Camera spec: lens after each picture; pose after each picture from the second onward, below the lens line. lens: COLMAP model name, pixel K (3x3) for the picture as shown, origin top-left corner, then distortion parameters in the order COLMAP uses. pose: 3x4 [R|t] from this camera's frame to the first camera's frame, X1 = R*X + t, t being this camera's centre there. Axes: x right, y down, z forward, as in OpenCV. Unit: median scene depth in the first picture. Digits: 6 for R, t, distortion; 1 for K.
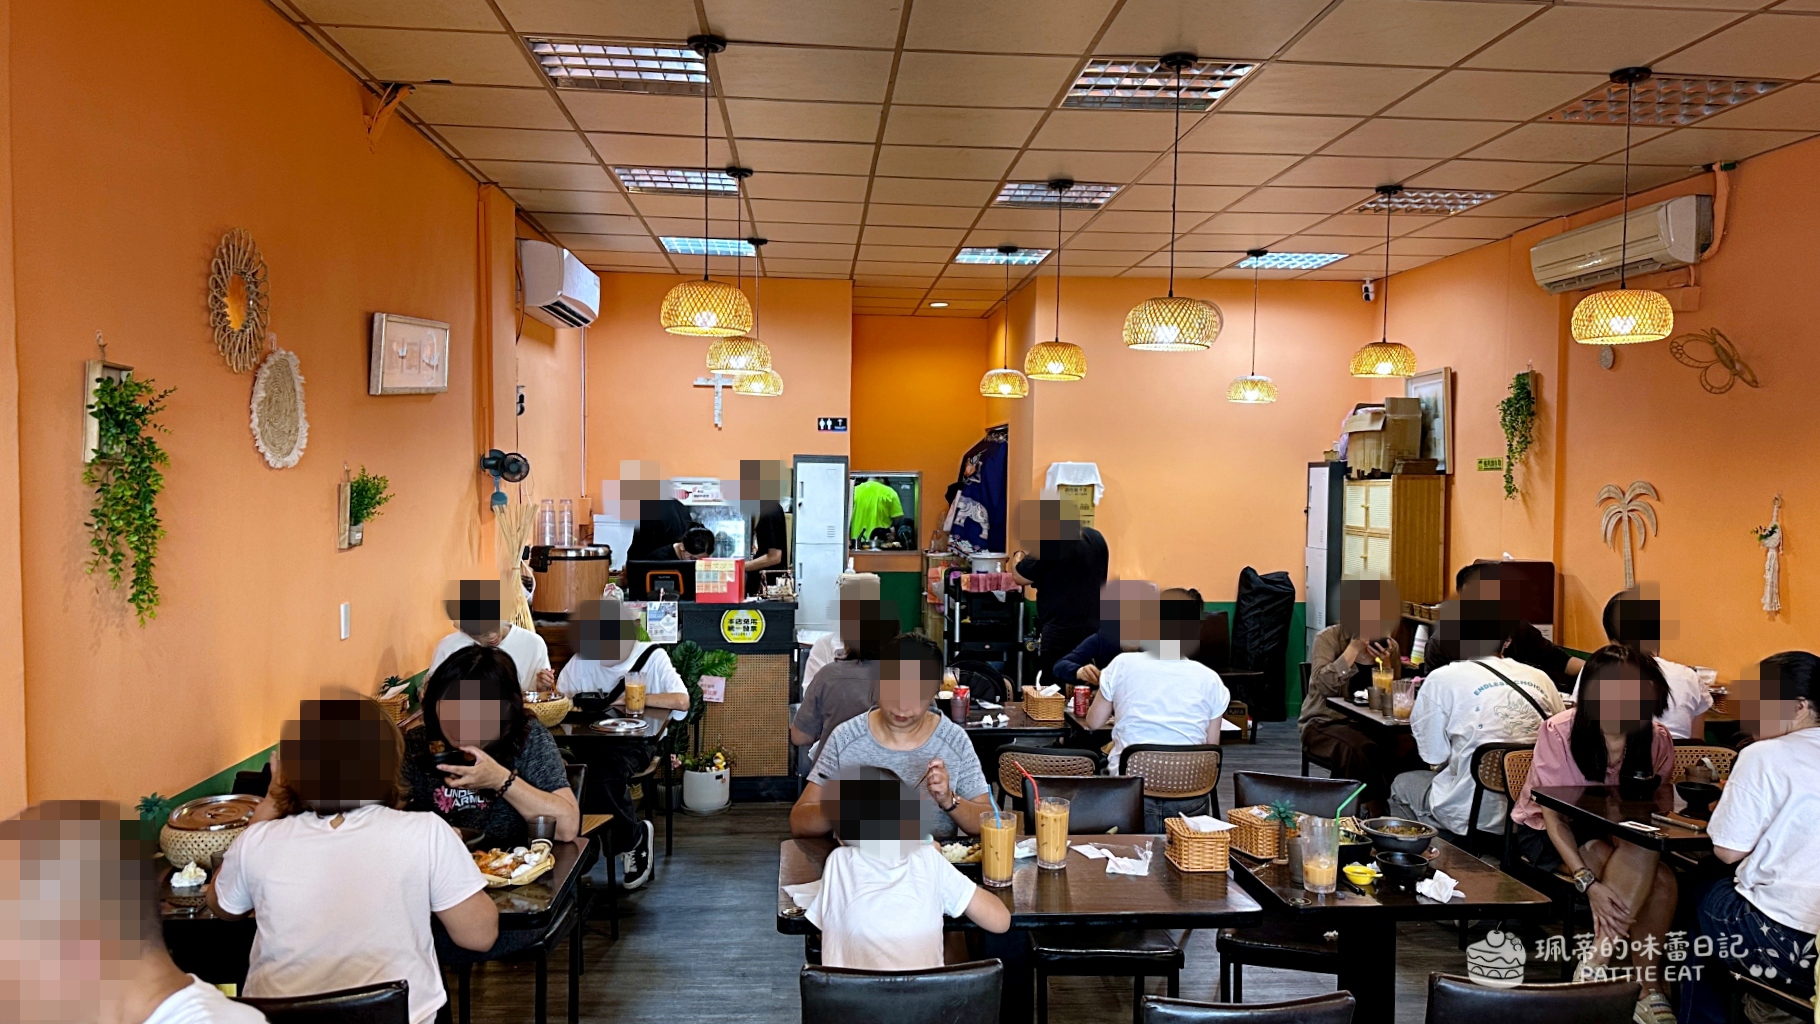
lens RADIAL K [[1335.5, 0, 911.7], [0, 1335.5, 509.9], [0, 0, 1]] dist [0.013590, -0.032965]
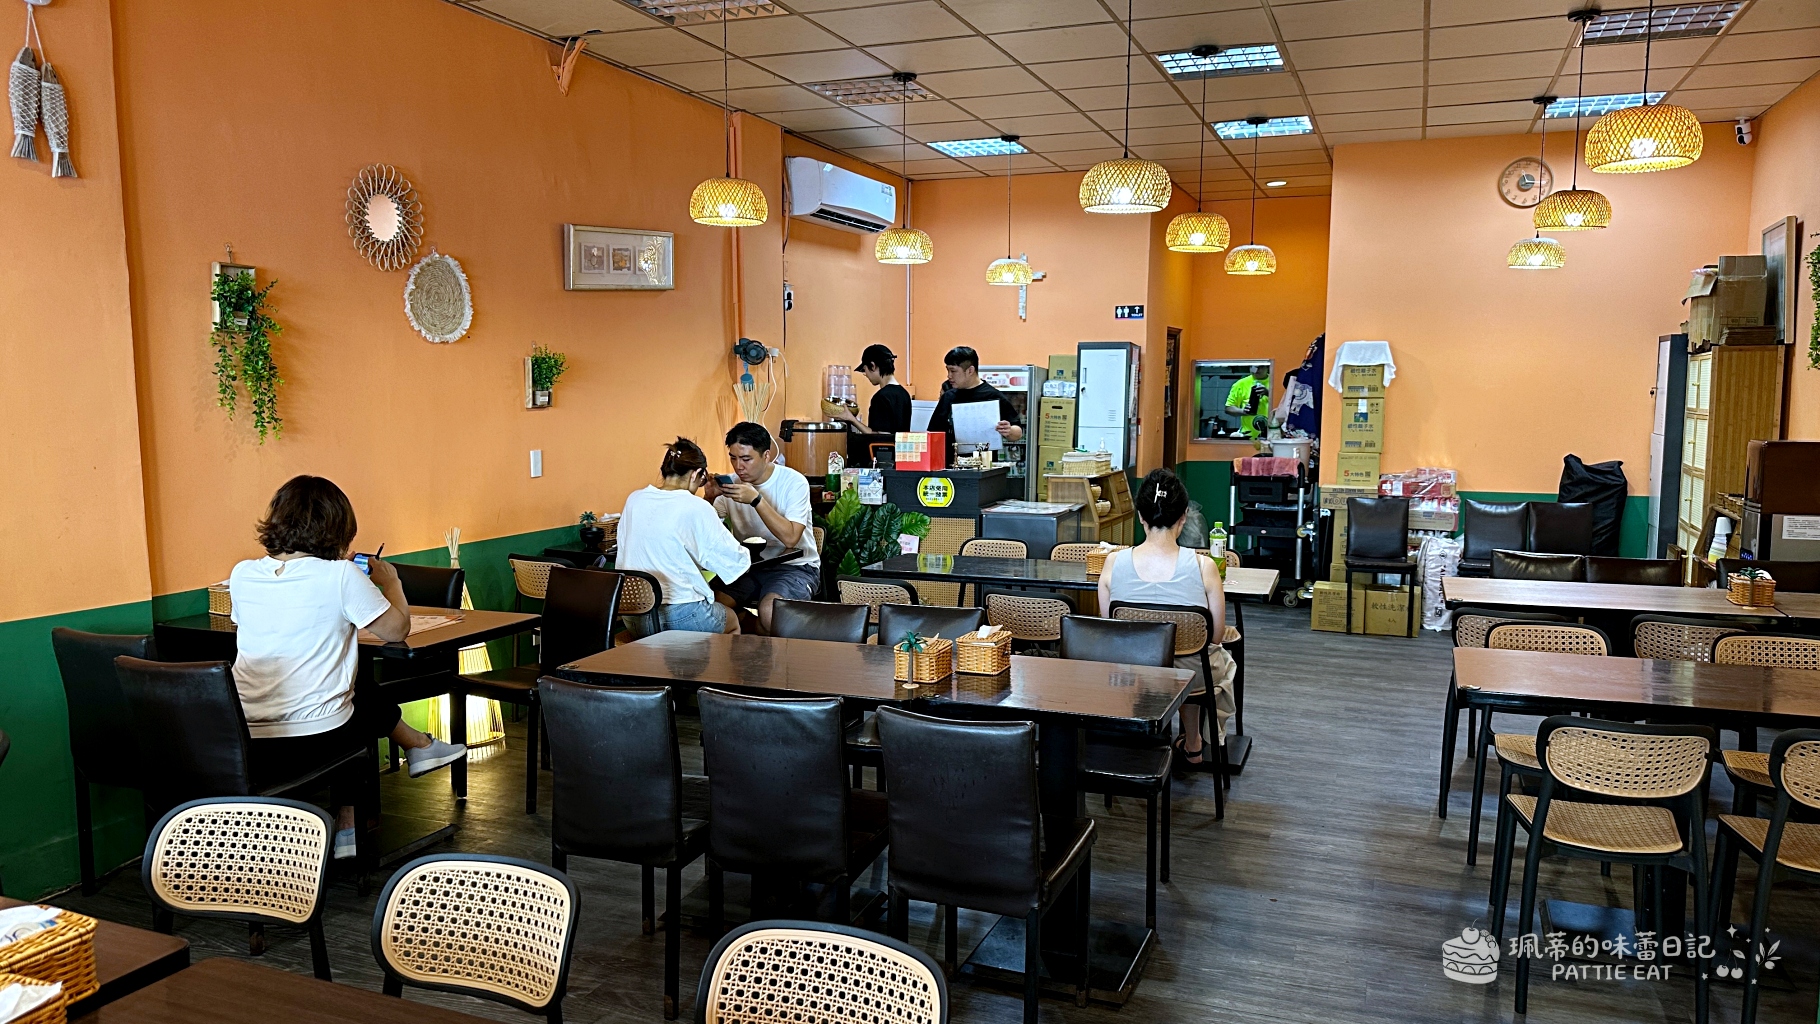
lens RADIAL K [[1335.5, 0, 908.5], [0, 1335.5, 516.5], [0, 0, 1]] dist [0.013590, -0.032965]
pose [[0.902247, 0.031220, -0.430087, 0.274704], [-0.000974, 0.997521, 0.070367, 0.024353], [0.431218, -0.063069, 0.900041, -0.009038]]
